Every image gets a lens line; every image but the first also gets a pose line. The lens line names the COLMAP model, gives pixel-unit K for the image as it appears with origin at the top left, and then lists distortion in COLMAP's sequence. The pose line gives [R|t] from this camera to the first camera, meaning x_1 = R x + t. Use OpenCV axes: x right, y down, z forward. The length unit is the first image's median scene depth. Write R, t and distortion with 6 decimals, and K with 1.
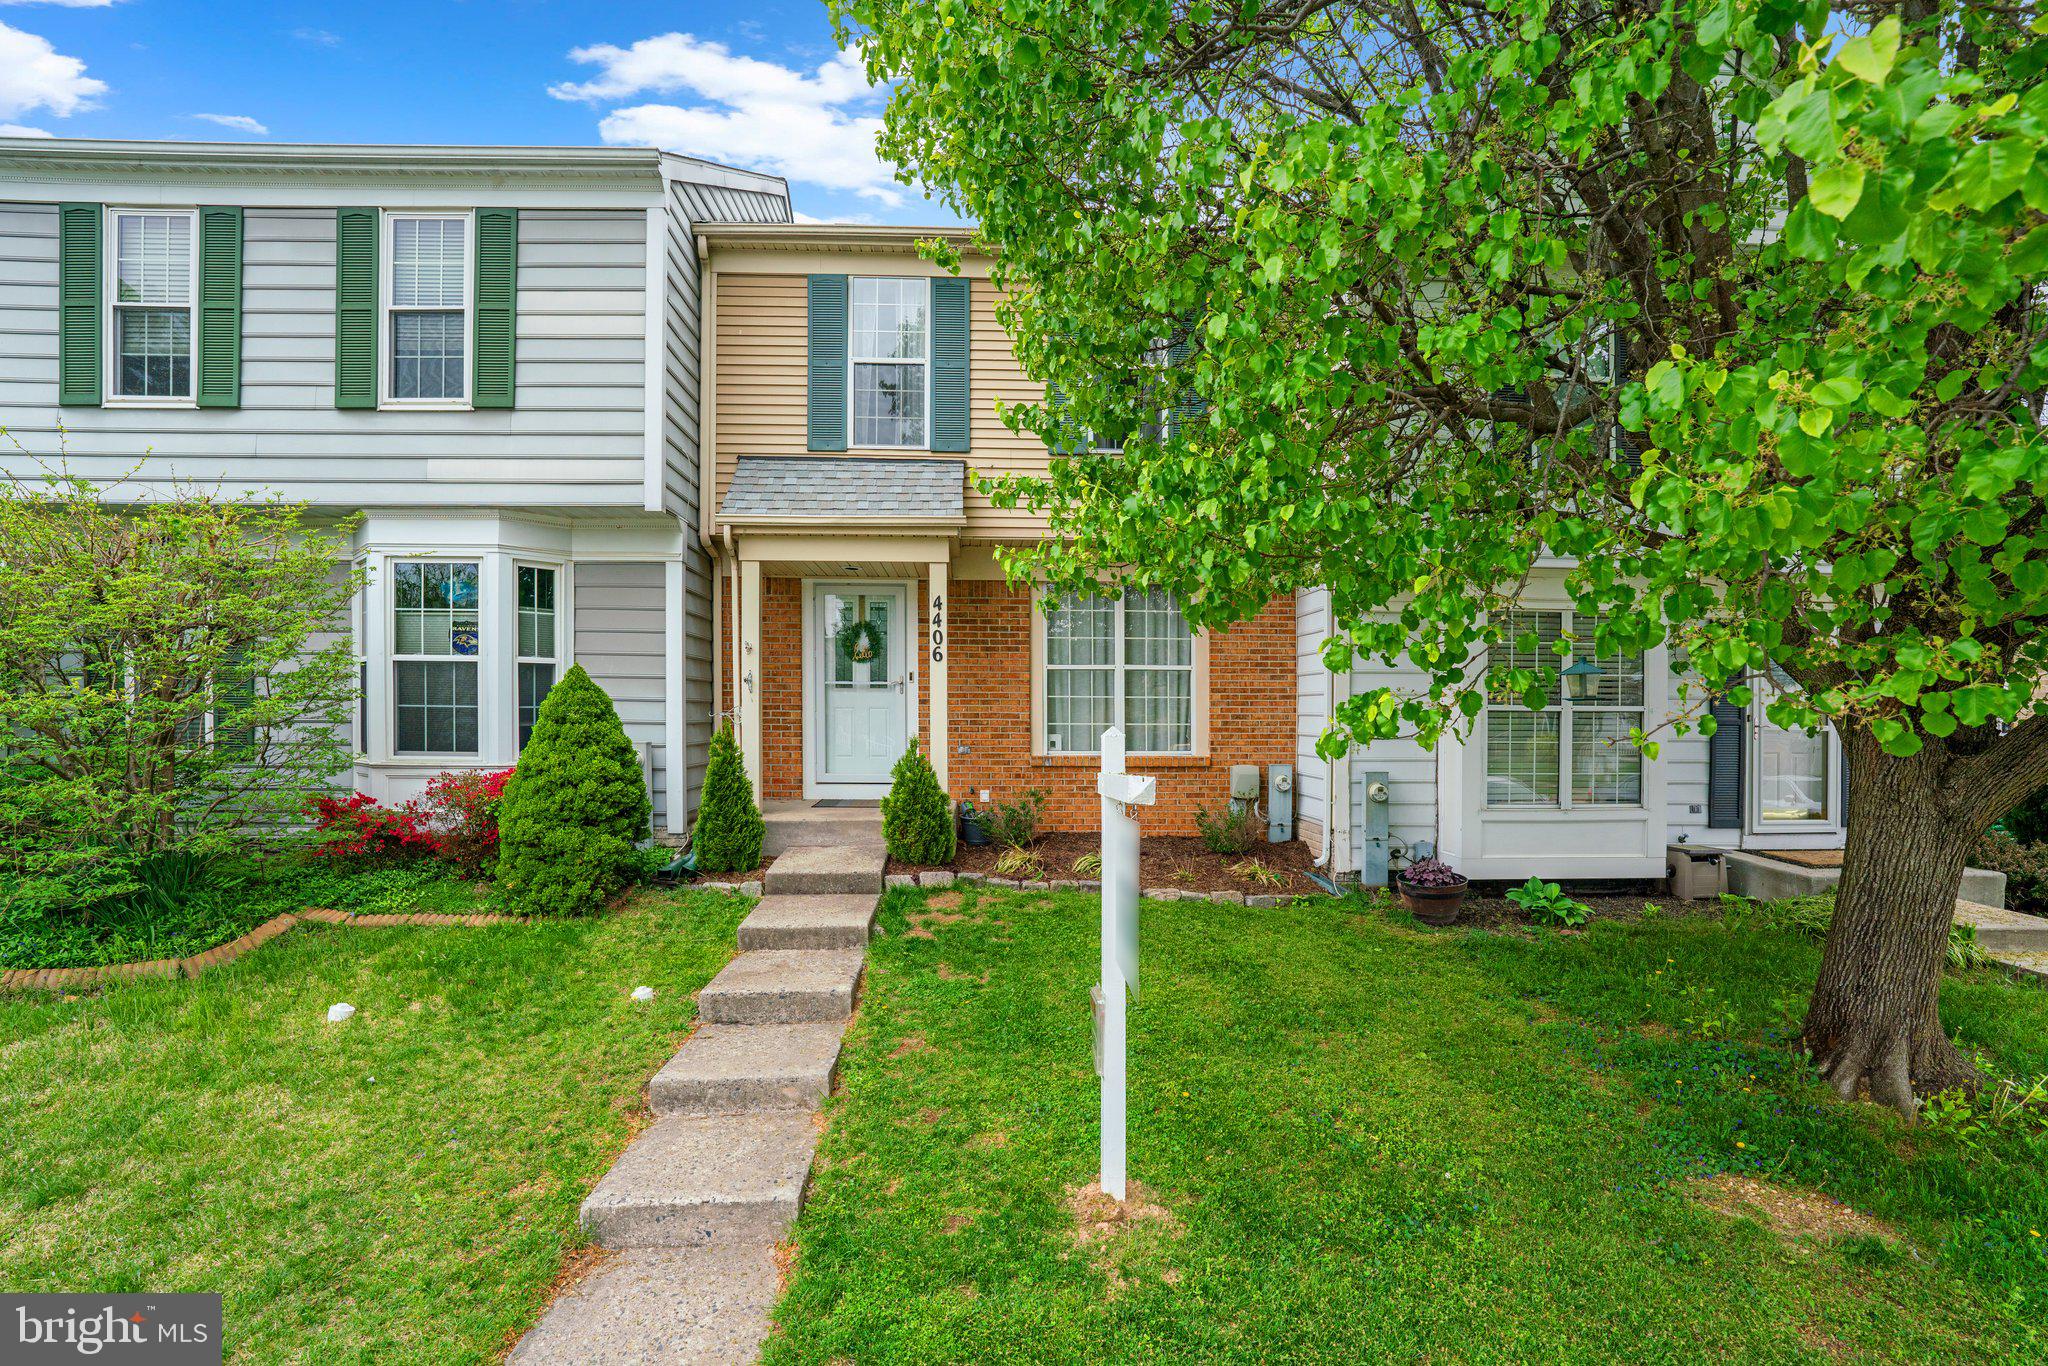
lens RADIAL K [[1013.7, 0, 1024.0], [0, 1013.7, 683.0], [0, 0, 1]] dist [-0.068956, 0.028019]
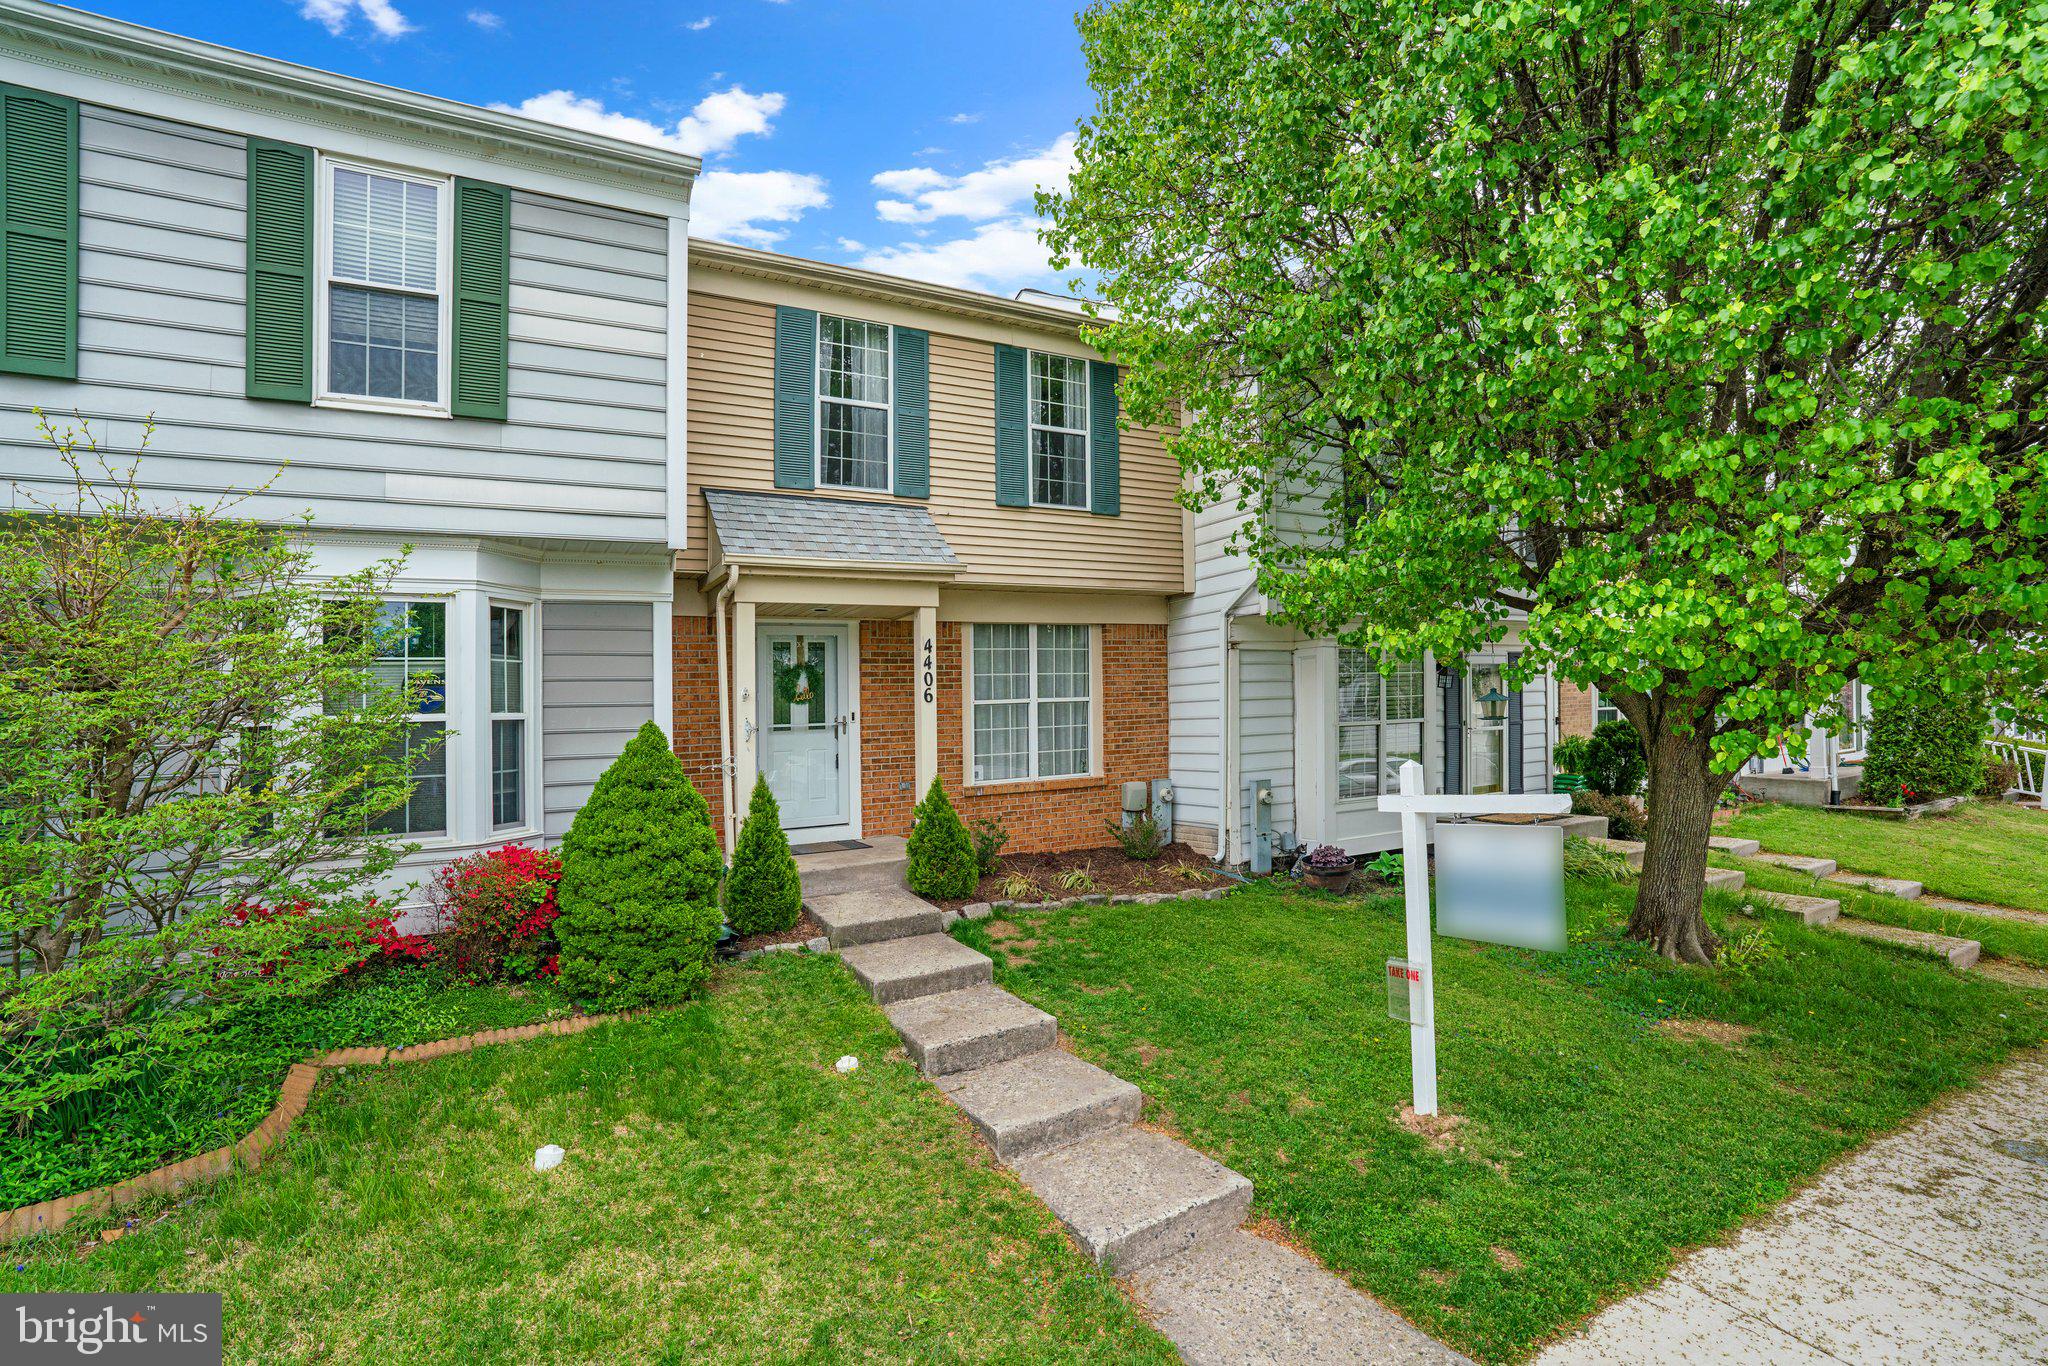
lens RADIAL K [[1013.7, 0, 1024.0], [0, 1013.7, 683.0], [0, 0, 1]] dist [-0.068956, 0.028019]
pose [[0.879167, -0.023938, 0.475911, -0.532174], [0.030027, 0.999536, -0.005194, -0.035465], [-0.475566, 0.018857, 0.879478, 0.048807]]
